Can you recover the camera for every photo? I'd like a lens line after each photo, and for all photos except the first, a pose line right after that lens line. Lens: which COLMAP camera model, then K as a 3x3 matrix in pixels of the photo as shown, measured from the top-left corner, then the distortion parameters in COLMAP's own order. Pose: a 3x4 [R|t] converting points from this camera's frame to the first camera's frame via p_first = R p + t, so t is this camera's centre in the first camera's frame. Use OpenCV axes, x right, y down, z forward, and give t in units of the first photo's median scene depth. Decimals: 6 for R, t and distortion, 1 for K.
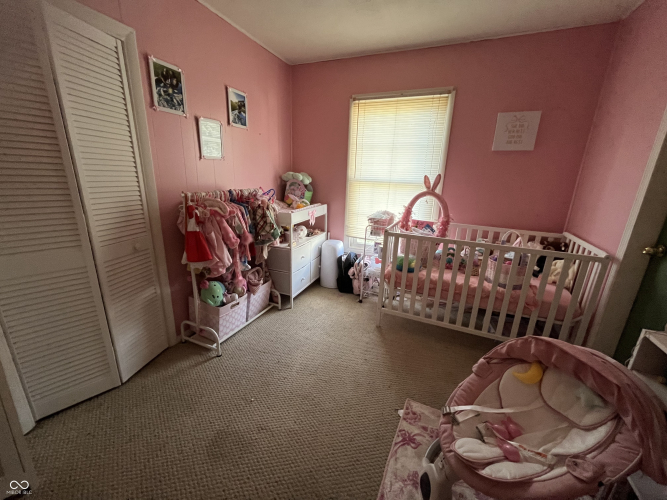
lens RADIAL K [[269.9, 0, 330.3], [0, 269.9, 249.7], [0, 0, 1]] dist [-0.002751, -0.000214]
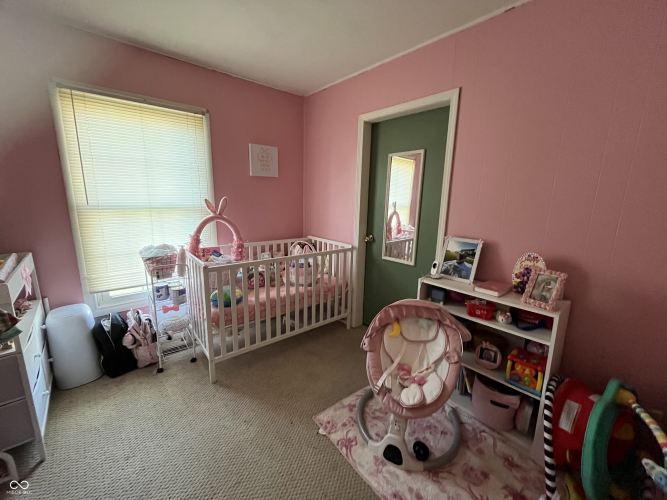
lens RADIAL K [[269.9, 0, 330.3], [0, 269.9, 249.7], [0, 0, 1]] dist [-0.002751, -0.000214]
pose [[0.434628, -0.196898, 0.878823, -0.331158], [0.241150, 0.965620, 0.097082, -0.105477], [-0.867724, 0.169733, 0.467167, 0.256072]]
